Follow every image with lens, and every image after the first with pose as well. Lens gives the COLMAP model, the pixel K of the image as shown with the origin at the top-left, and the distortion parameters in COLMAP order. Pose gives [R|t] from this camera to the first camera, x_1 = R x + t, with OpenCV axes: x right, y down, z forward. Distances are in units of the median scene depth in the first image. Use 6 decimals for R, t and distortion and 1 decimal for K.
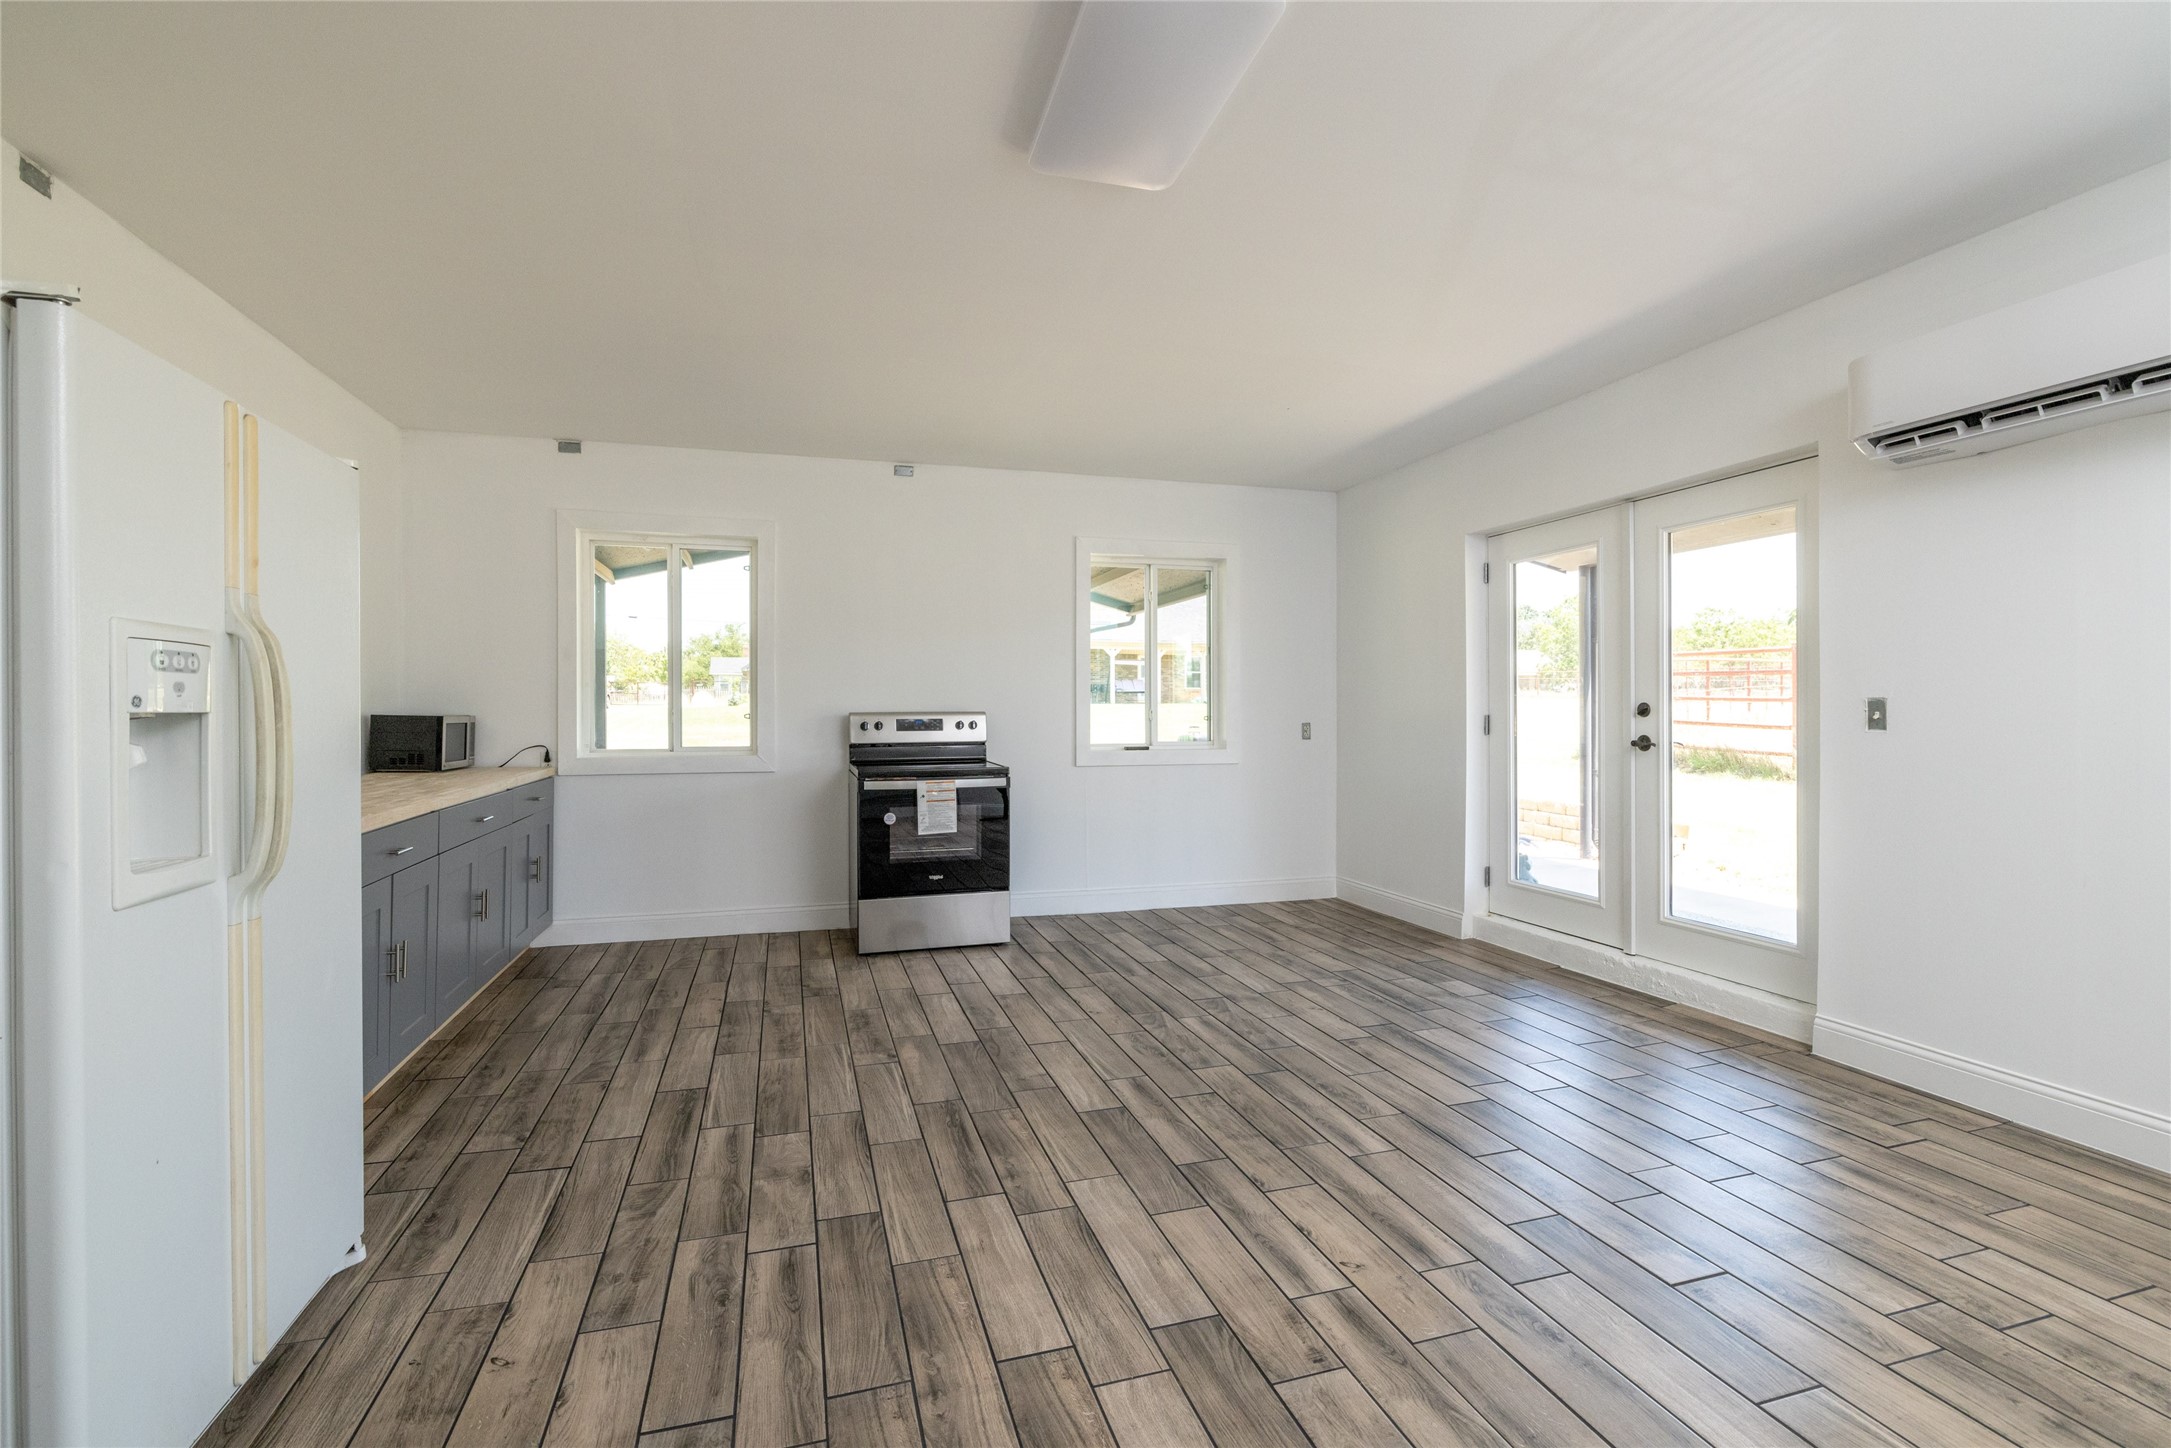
lens RADIAL K [[957.8, 0, 1068.9], [0, 957.8, 705.8], [0, 0, 1]] dist [-0.004829, -0.000053]
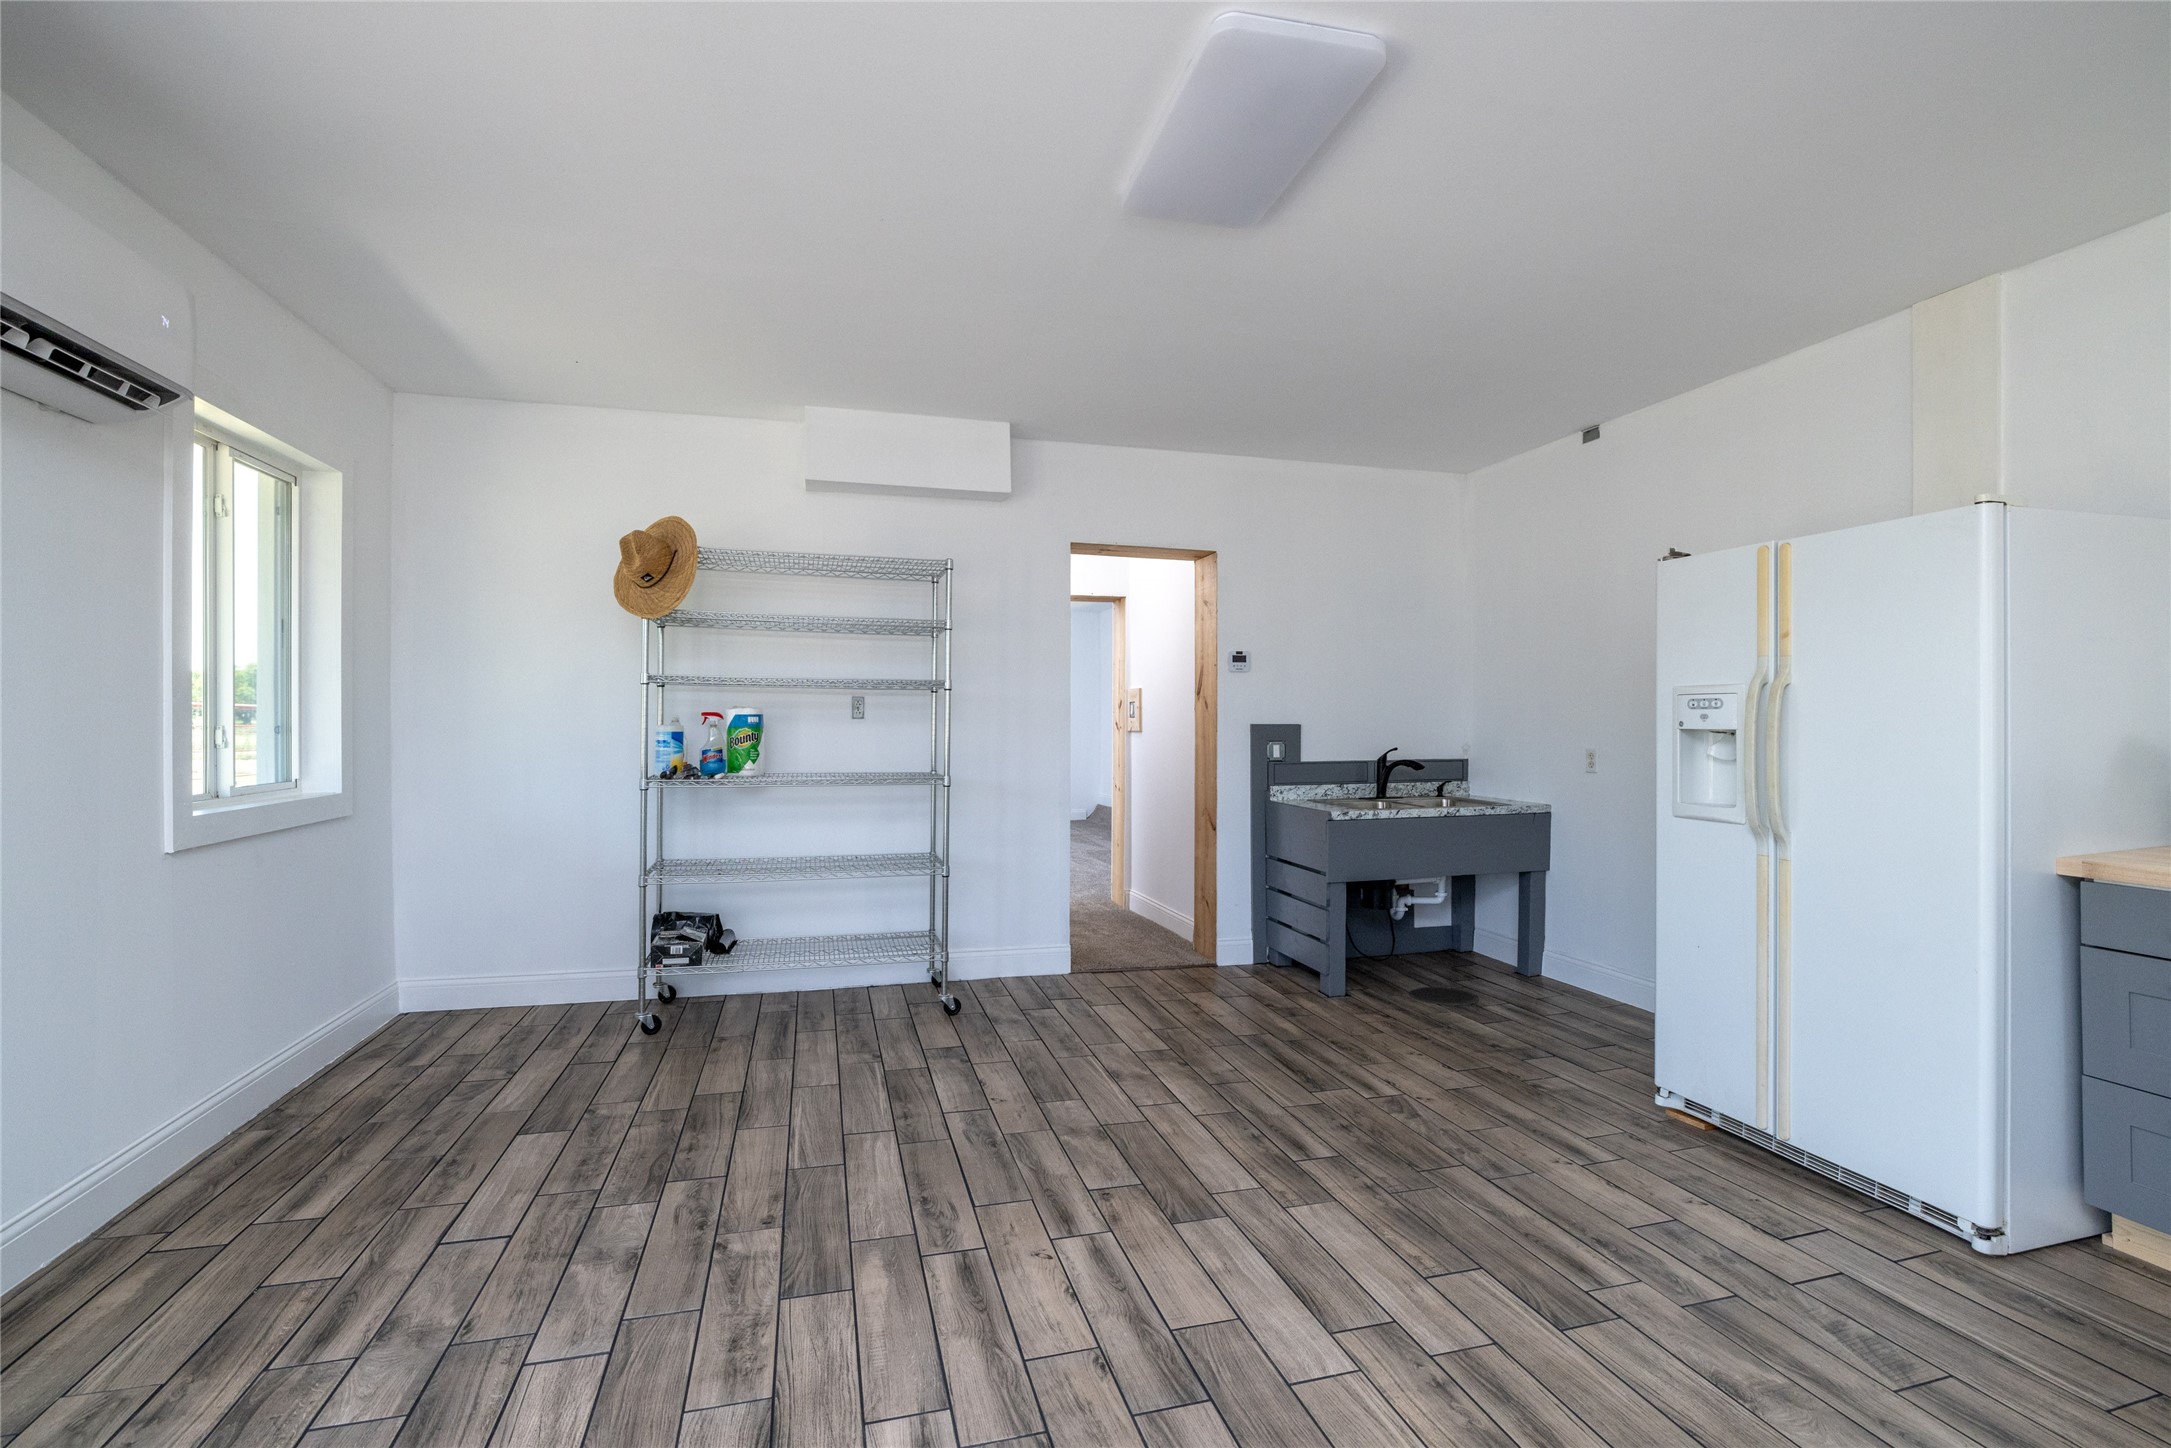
lens RADIAL K [[957.8, 0, 1080.5], [0, 957.8, 730.3], [0, 0, 1]] dist [-0.004829, -0.000053]
pose [[-0.999935, 0.003342, 0.010934, 0.209778], [0.003435, 0.999958, 0.008465, -0.007296], [-0.010905, 0.008502, -0.999904, 1.796448]]
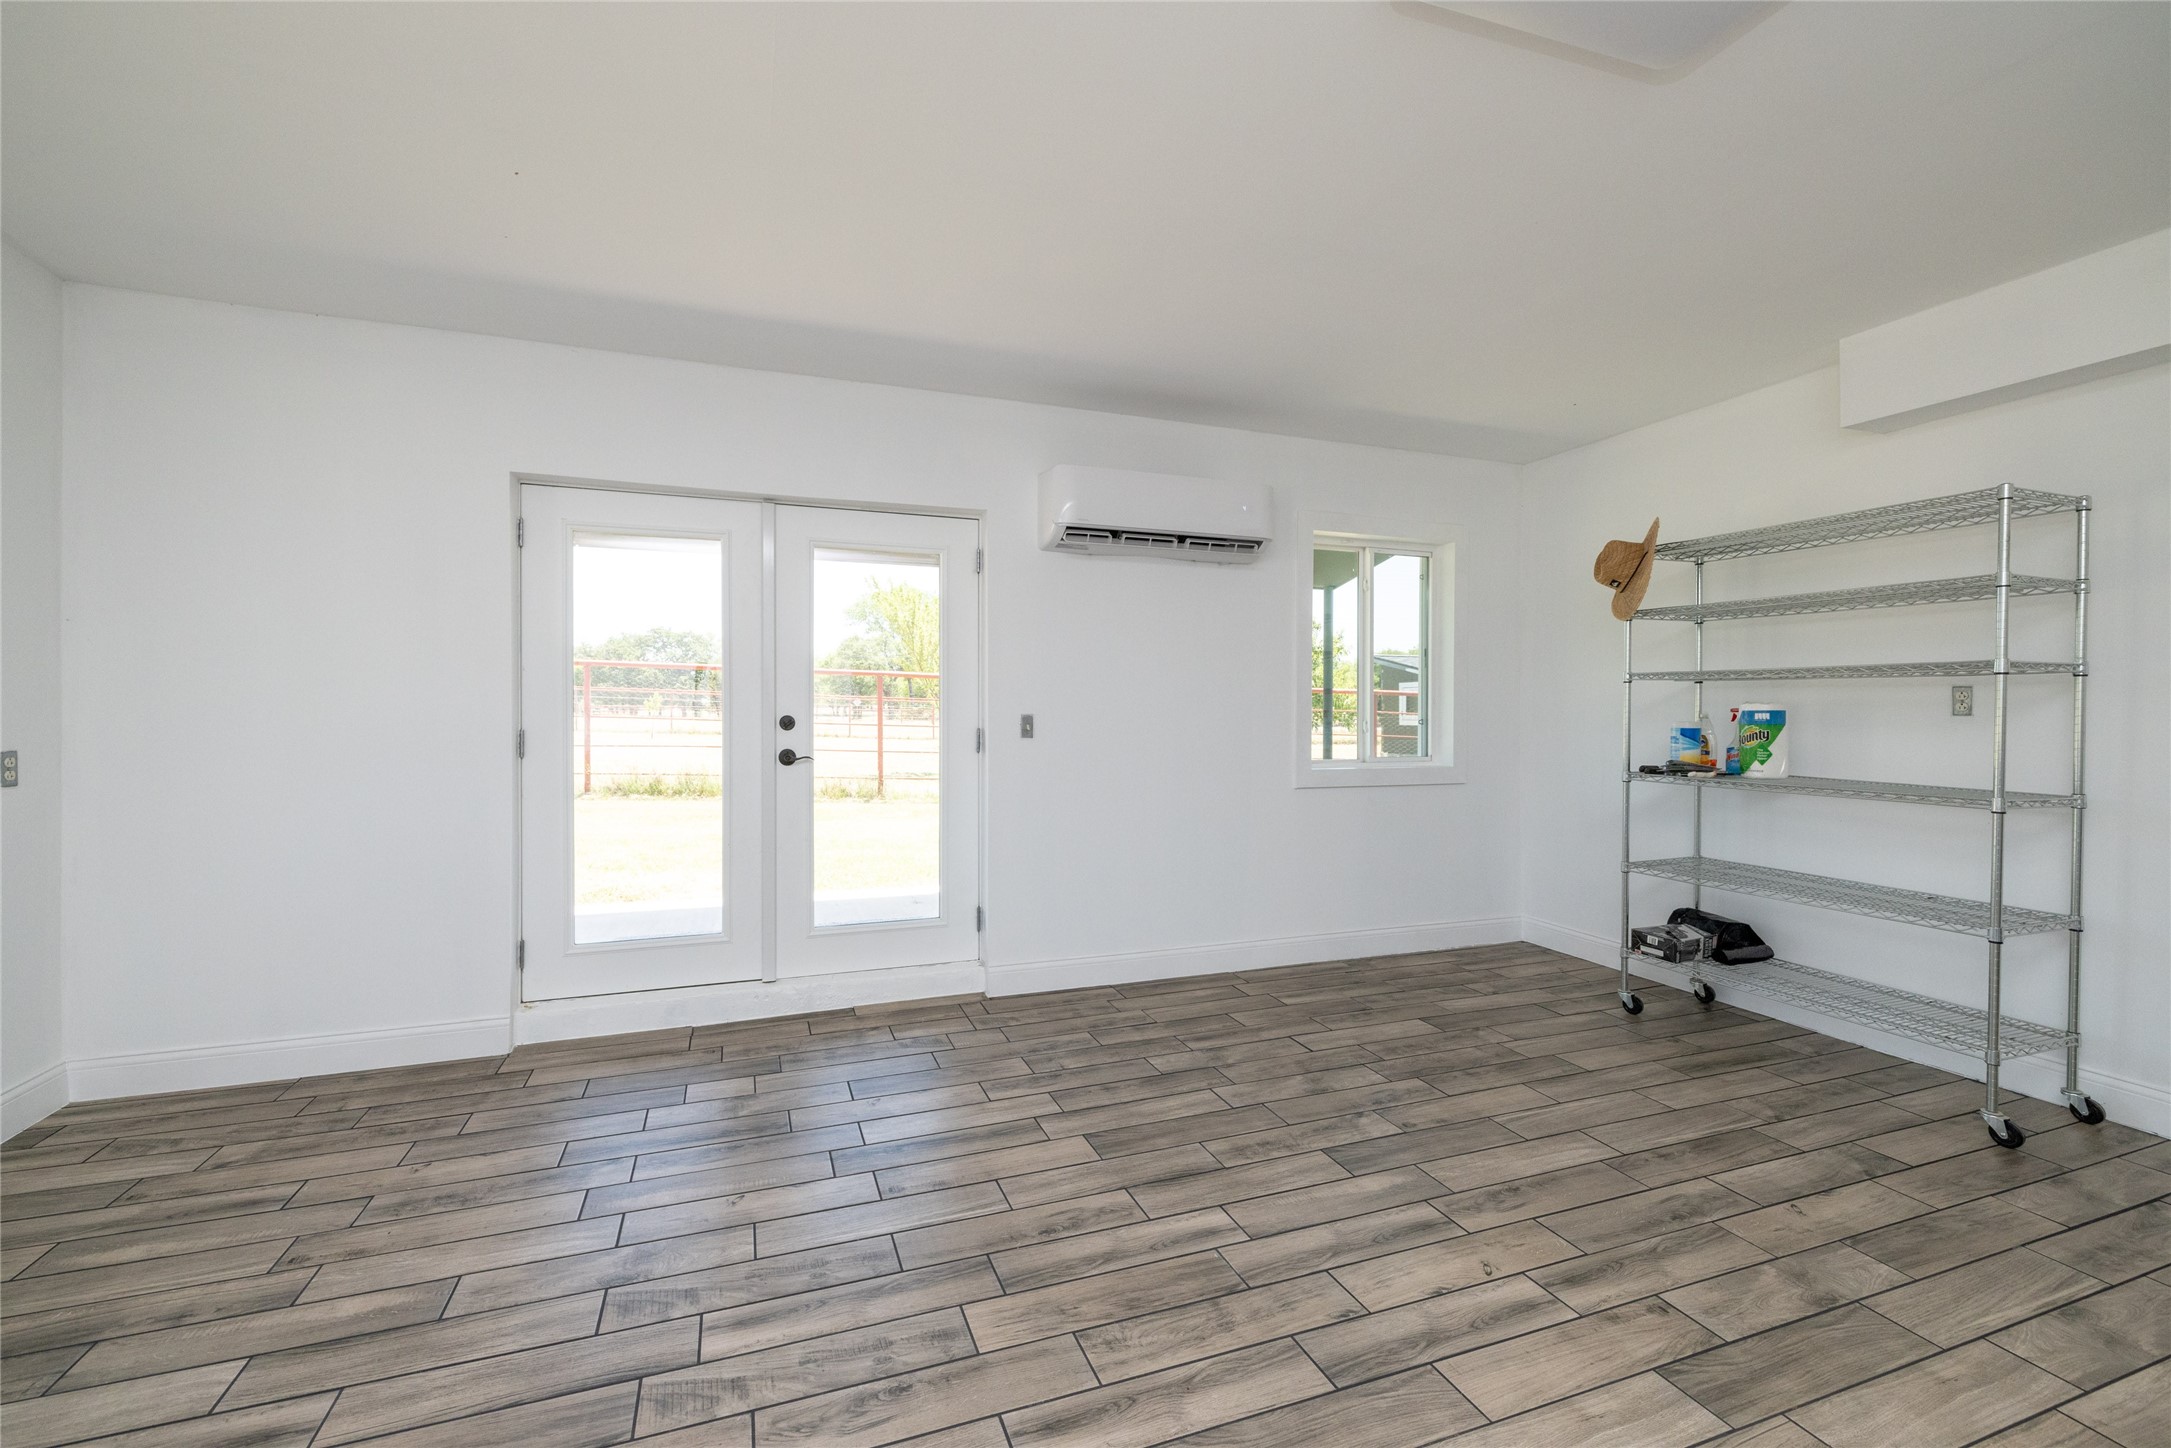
lens RADIAL K [[905.6, 0, 1066.5], [0, 905.6, 731.2], [0, 0, 1]] dist [-0.001742, 0.000615]
pose [[-0.063824, -0.014555, 0.997855, -0.556632], [-0.005636, 0.999883, 0.014224, -0.003717], [-0.997945, -0.004716, -0.063898, 1.323463]]
